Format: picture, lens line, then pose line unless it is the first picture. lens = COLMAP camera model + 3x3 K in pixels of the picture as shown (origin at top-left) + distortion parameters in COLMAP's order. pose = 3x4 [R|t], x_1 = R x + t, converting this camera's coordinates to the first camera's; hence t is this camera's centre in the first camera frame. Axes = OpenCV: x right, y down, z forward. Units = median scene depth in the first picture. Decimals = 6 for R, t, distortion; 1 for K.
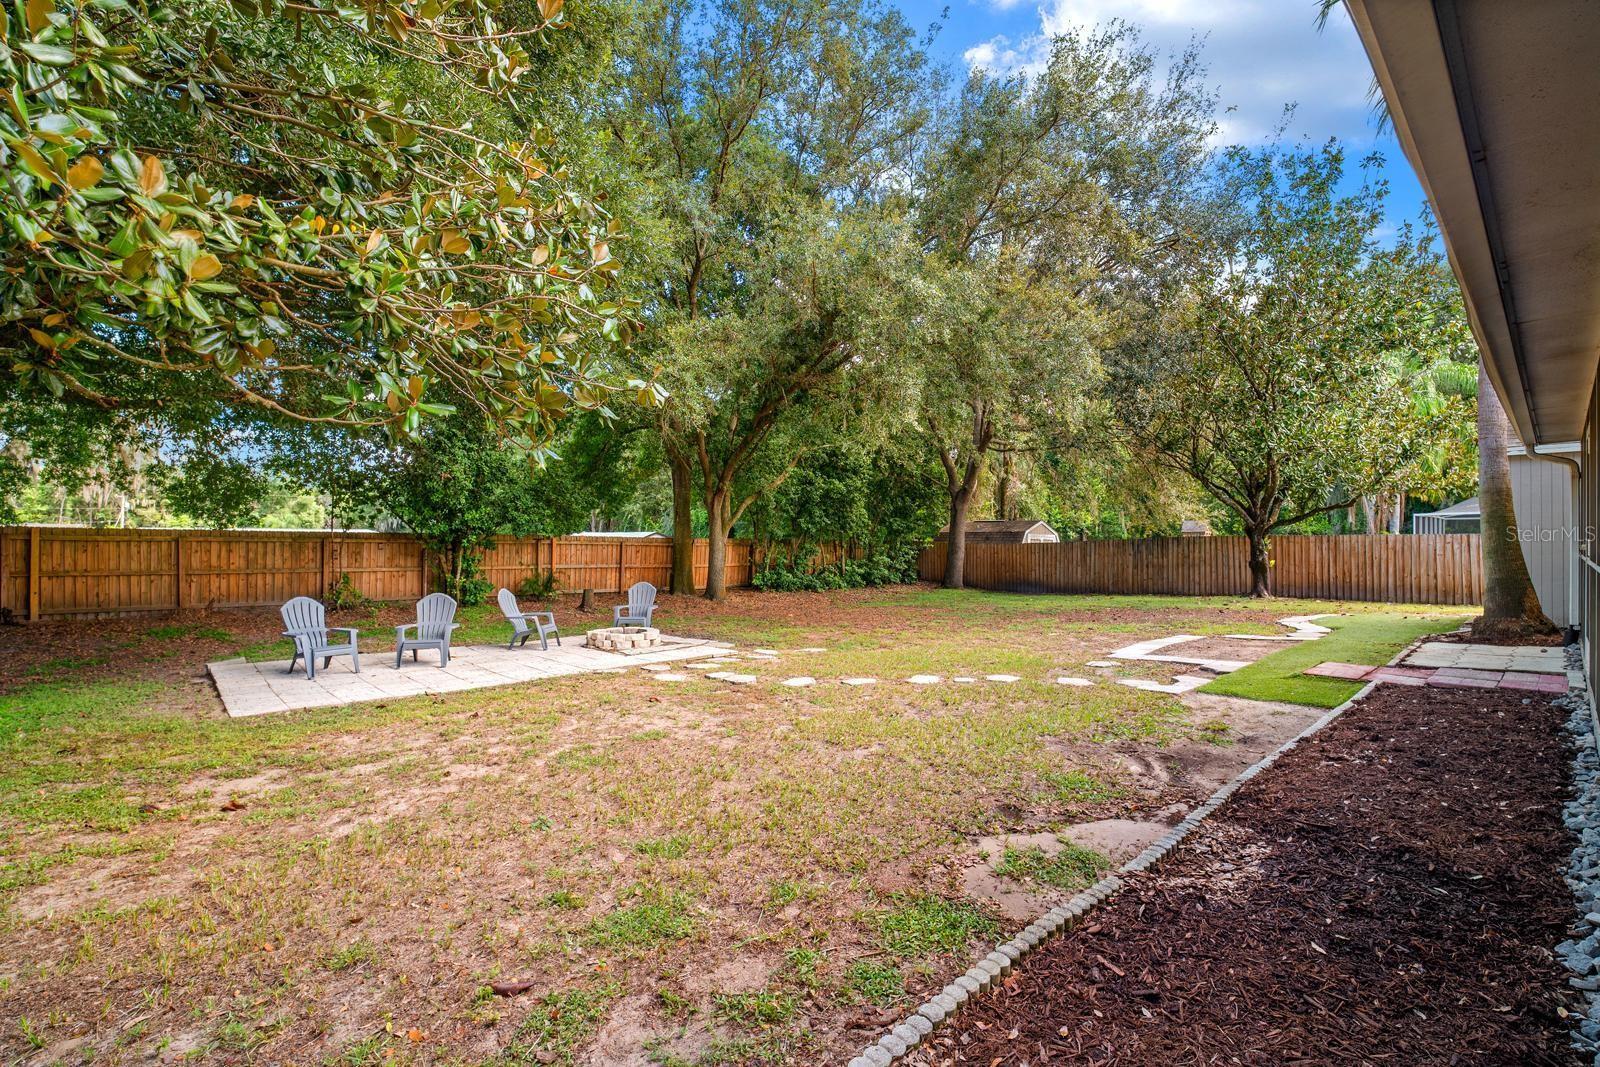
lens RADIAL K [[672.4, 0, 789.9], [0, 672.4, 536.6], [0, 0, 1]] dist [-0.015990, 0.001386]
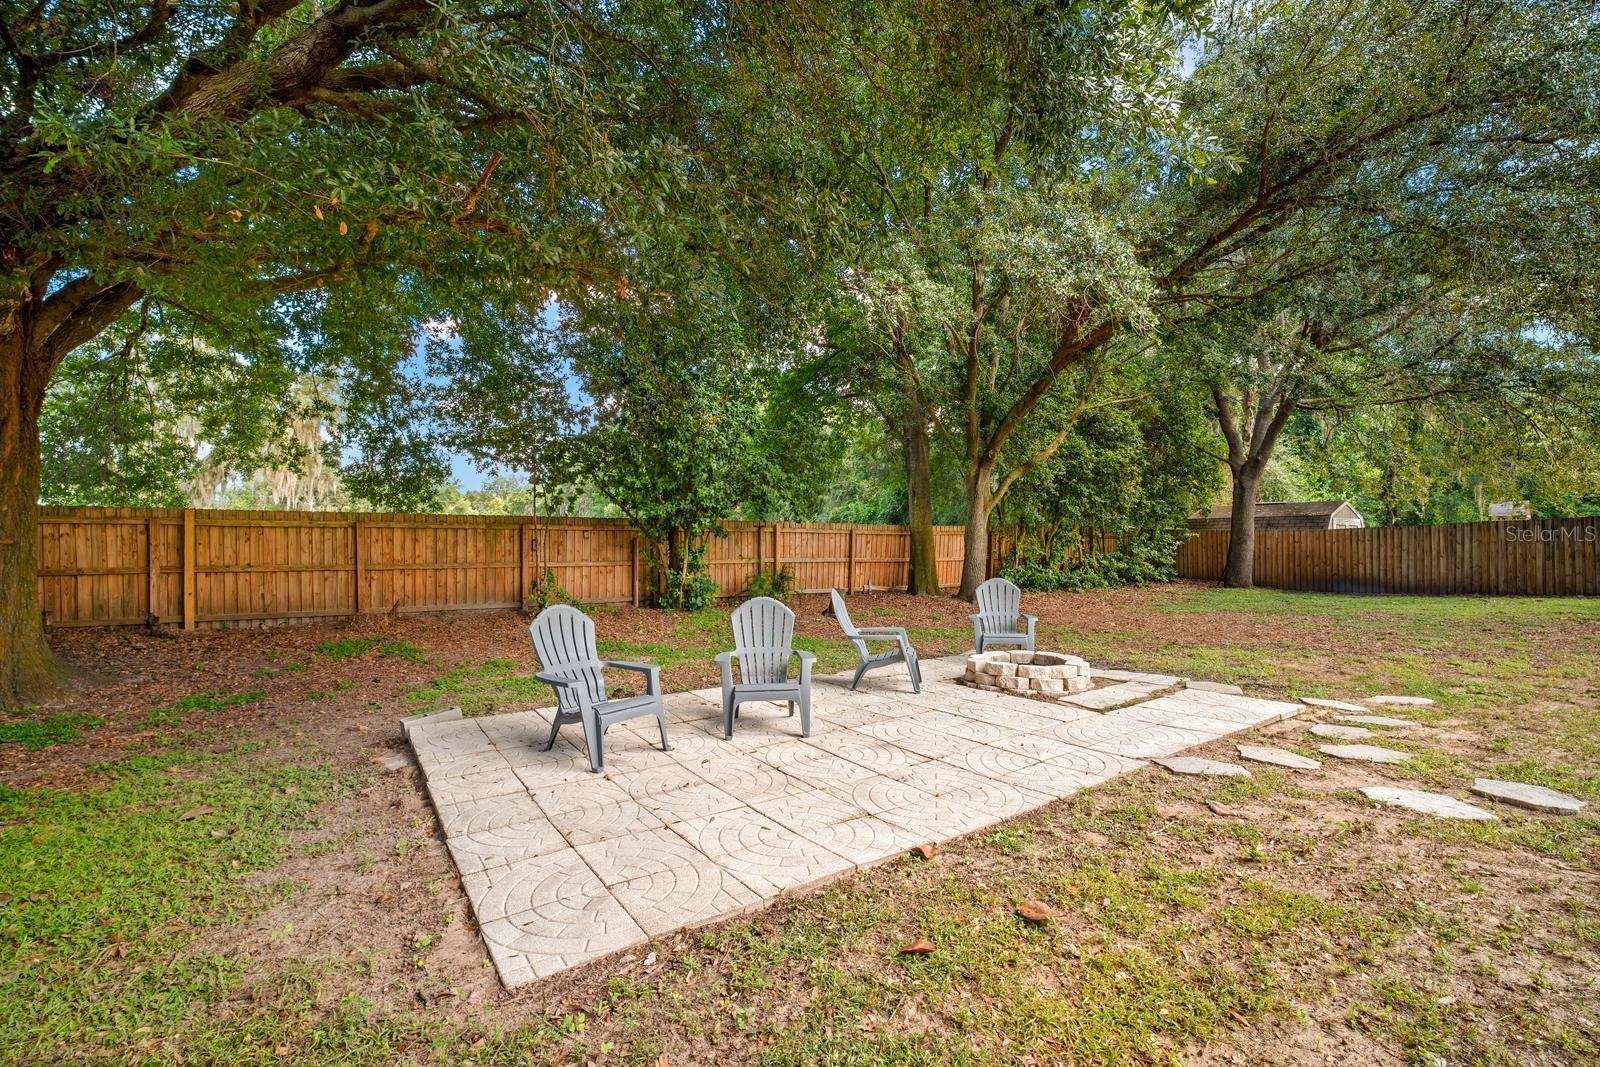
lens RADIAL K [[672.4, 0, 811.0], [0, 672.4, 538.8], [0, 0, 1]] dist [-0.015990, 0.001386]
pose [[0.989334, -0.009953, -0.145324, -0.233271], [0.010644, 0.999935, 0.003978, 0.019152], [0.145275, -0.005483, 0.989376, 0.253044]]
